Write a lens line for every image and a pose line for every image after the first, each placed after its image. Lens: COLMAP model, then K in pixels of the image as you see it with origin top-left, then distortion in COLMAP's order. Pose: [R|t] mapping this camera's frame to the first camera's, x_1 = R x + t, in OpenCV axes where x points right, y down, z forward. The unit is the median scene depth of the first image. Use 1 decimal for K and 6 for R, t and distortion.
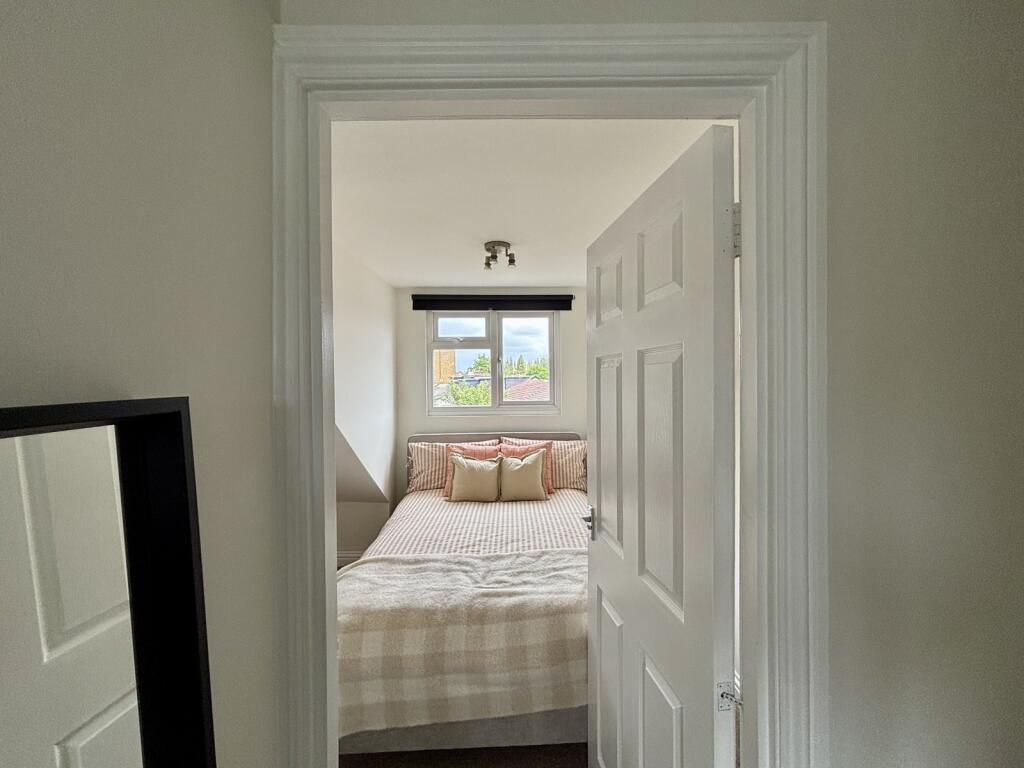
lens RADIAL K [[415.6, 0, 511.1], [0, 415.6, 381.9], [0, 0, 1]] dist [0.000449, -0.000046]
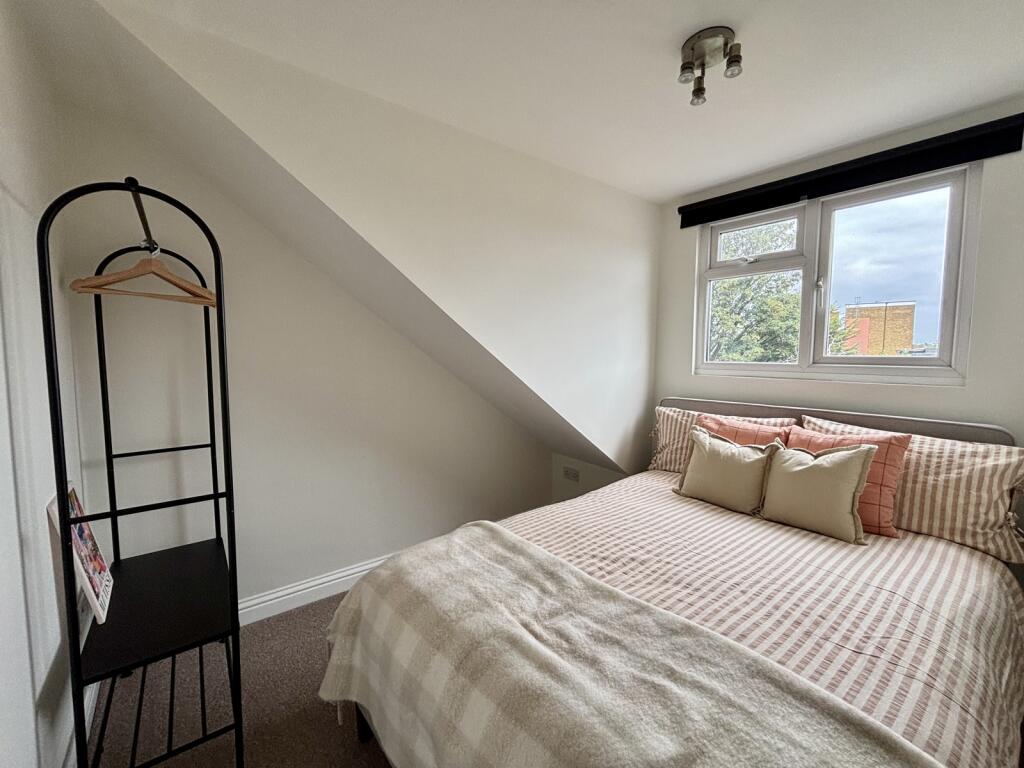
lens RADIAL K [[415.6, 0, 511.1], [0, 415.6, 381.9], [0, 0, 1]] dist [0.000449, -0.000046]
pose [[0.616476, 0.067178, -0.784502, 0.326440], [-0.017166, 0.997264, 0.071908, 0.090630], [0.787186, -0.030863, 0.615943, 0.562197]]
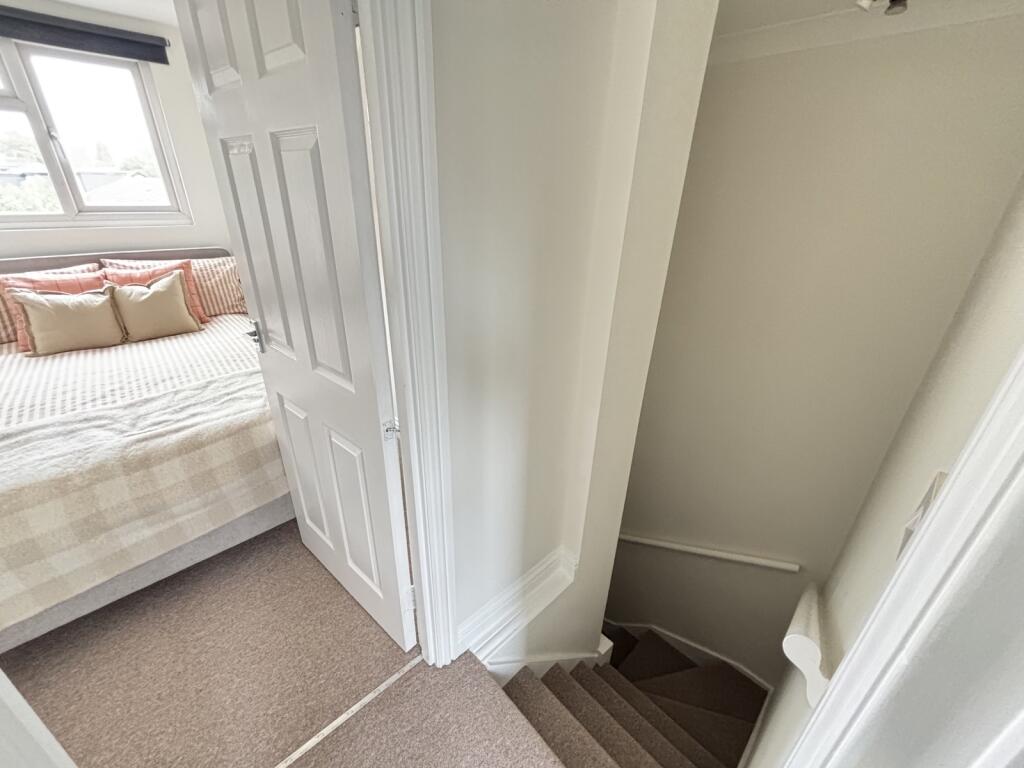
lens RADIAL K [[418.1, 0, 513.8], [0, 418.1, 384.3], [0, 0, 1]] dist [0.001262, 0.000152]
pose [[0.742228, -0.256055, 0.619300, 0.003773], [-0.029854, 0.910575, 0.412265, 0.017455], [-0.669482, -0.324483, 0.668210, -0.064034]]
